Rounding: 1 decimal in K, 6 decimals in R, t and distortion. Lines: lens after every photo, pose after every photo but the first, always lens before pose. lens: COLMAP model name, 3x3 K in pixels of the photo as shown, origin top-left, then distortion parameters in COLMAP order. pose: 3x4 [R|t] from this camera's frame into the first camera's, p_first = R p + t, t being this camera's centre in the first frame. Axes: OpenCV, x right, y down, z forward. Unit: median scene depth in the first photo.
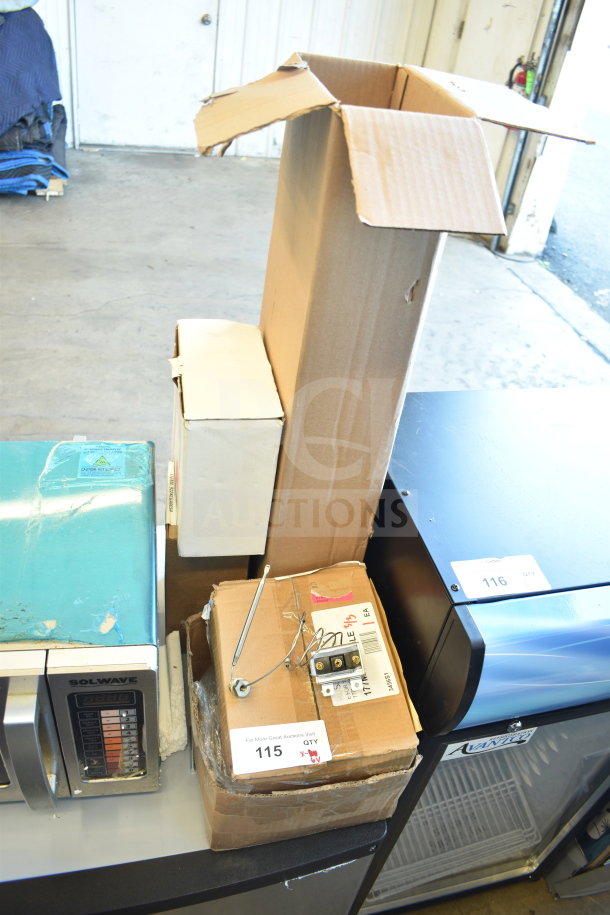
lens RADIAL K [[729.8, 0, 305.0], [0, 729.8, 457.5], [0, 0, 1]] dist [-0.091404, 0.009397]
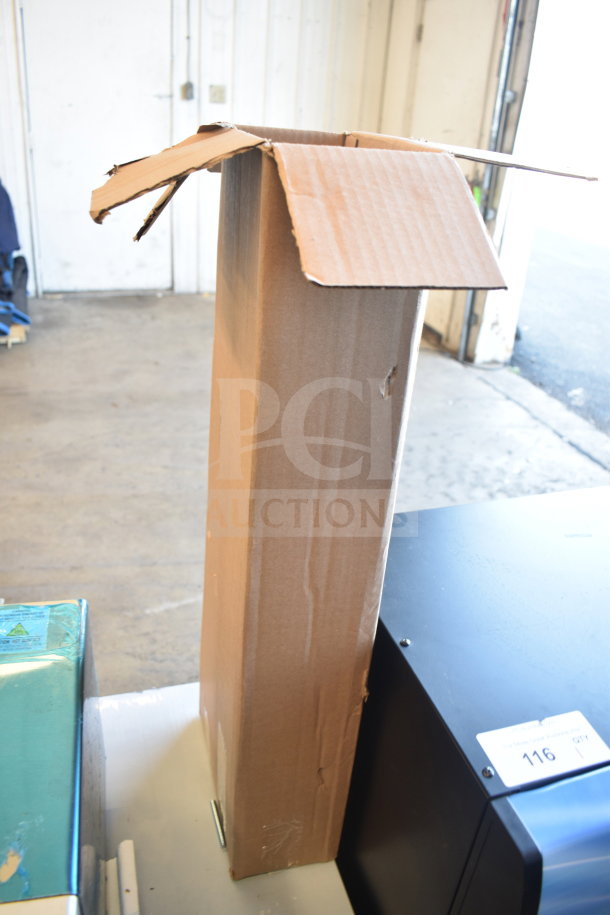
lens RADIAL K [[729.8, 0, 305.0], [0, 729.8, 457.5], [0, 0, 1]] dist [-0.091404, 0.009397]
pose [[0.996183, -0.081373, 0.031586, 0.024432], [0.085613, 0.981406, -0.171792, -0.021587], [-0.017019, 0.173840, 0.984627, 0.217536]]
